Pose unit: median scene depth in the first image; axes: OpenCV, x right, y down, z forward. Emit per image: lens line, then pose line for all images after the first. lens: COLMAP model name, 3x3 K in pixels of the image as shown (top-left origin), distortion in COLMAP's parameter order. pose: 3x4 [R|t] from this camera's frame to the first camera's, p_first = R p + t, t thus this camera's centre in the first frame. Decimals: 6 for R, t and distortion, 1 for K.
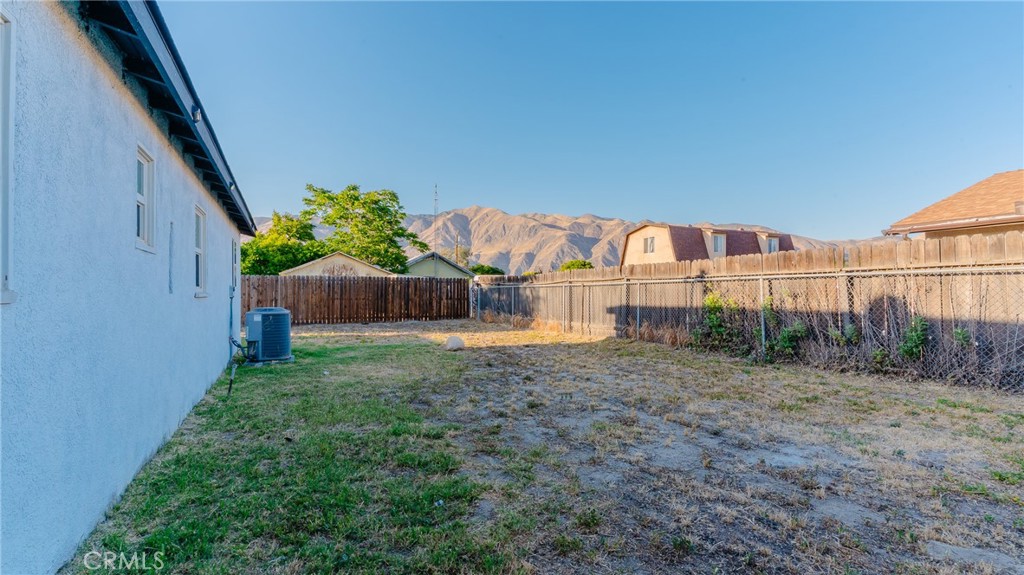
lens RADIAL K [[493.0, 0, 503.7], [0, 493.0, 288.2], [0, 0, 1]] dist [0.002347, -0.000131]
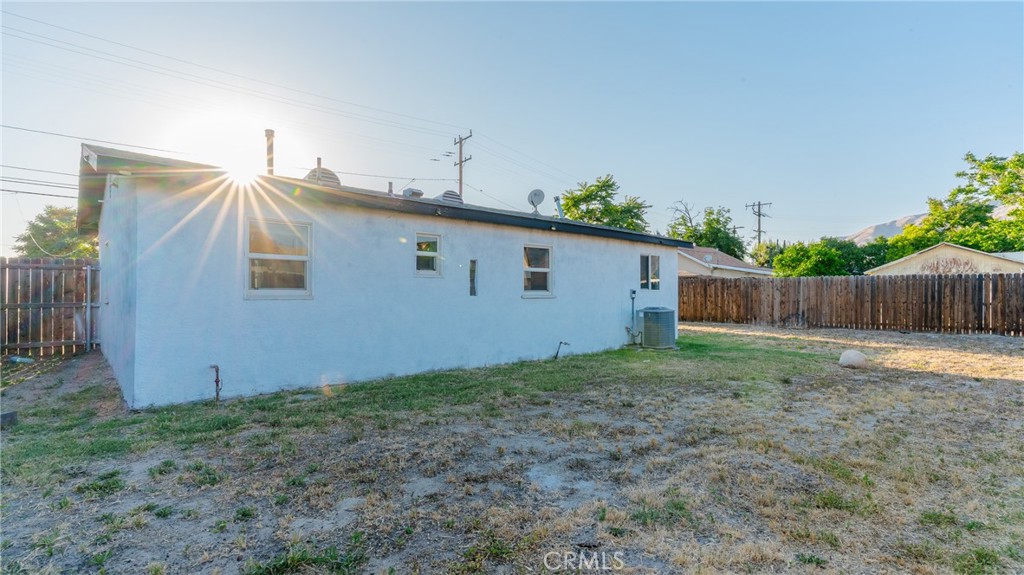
lens RADIAL K [[493.0, 0, 510.6], [0, 493.0, 290.6], [0, 0, 1]] dist [0.002347, -0.000131]
pose [[0.249308, -0.000311, -0.968424, 0.351484], [0.005430, 0.999985, 0.001077, -0.002130], [0.968409, -0.005527, 0.249306, 0.169391]]
